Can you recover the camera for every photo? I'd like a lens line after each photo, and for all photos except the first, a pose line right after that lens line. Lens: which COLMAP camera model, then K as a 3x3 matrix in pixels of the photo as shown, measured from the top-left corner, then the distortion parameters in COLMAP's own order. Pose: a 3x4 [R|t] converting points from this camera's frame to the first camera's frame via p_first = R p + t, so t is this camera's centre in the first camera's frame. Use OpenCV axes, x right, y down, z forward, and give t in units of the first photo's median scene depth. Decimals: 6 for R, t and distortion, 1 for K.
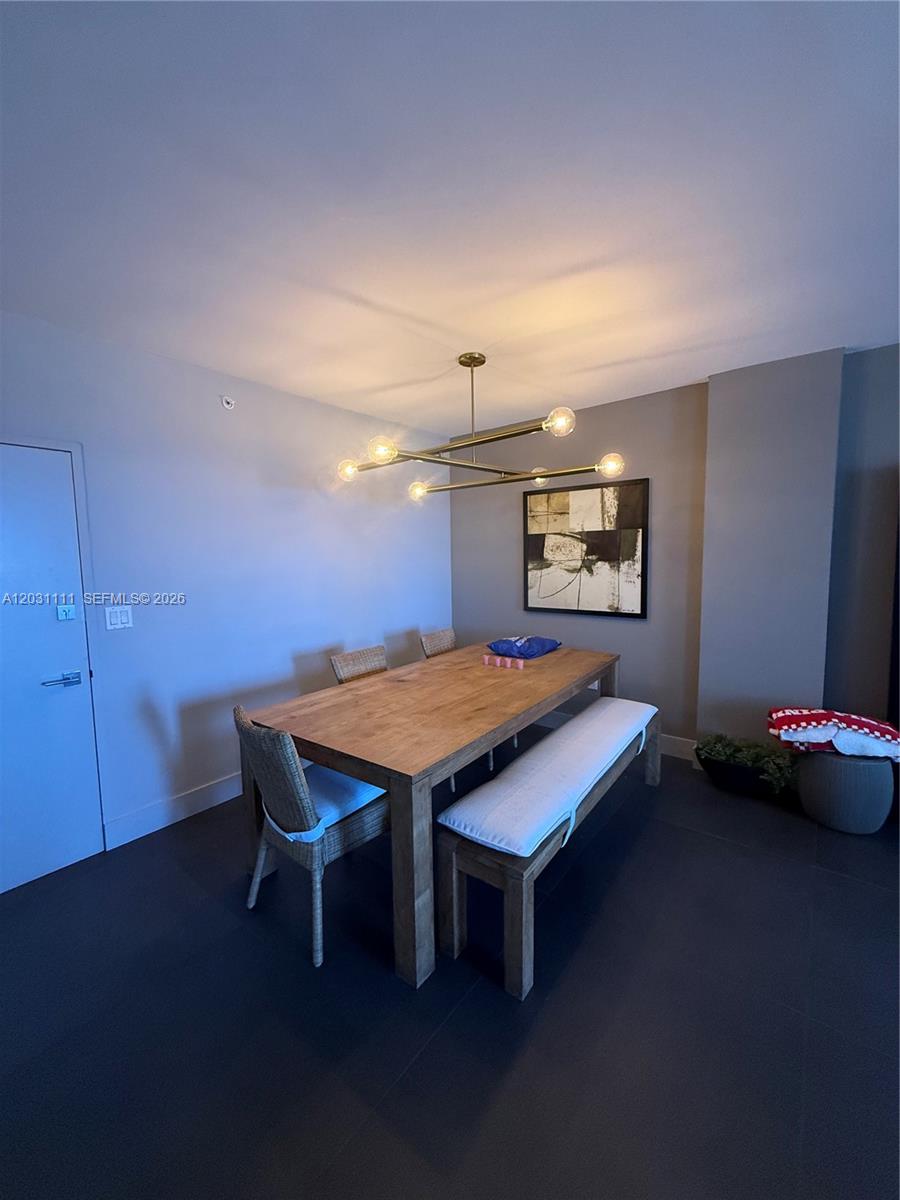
lens RADIAL K [[472.1, 0, 446.7], [0, 472.1, 594.8], [0, 0, 1]] dist [-0.002549, -0.000583]
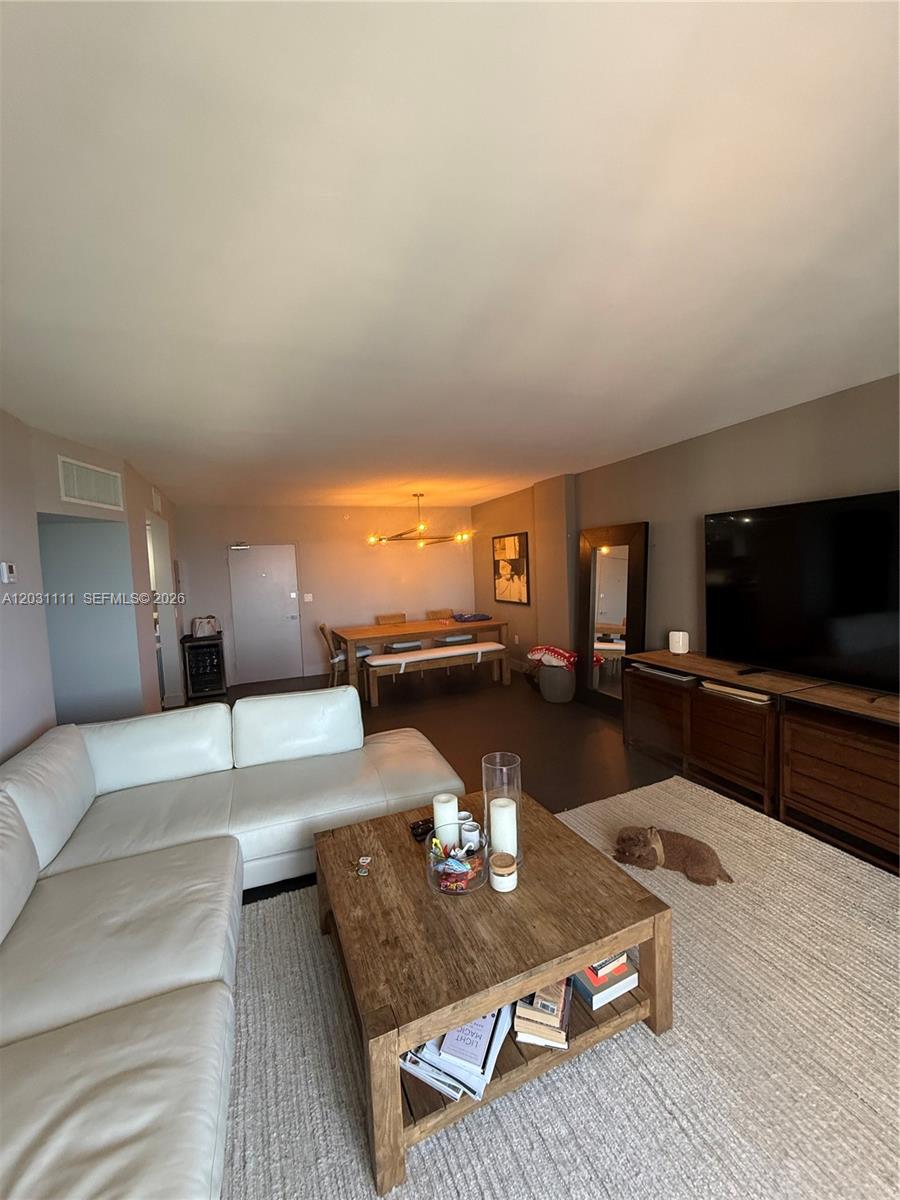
lens RADIAL K [[472.1, 0, 452.5], [0, 472.1, 601.3], [0, 0, 1]] dist [-0.002549, -0.000583]
pose [[0.871108, 0.017264, -0.490787, 1.009198], [-0.013752, 0.999848, 0.010762, 0.016373], [0.490898, -0.002625, 0.871213, -0.738784]]
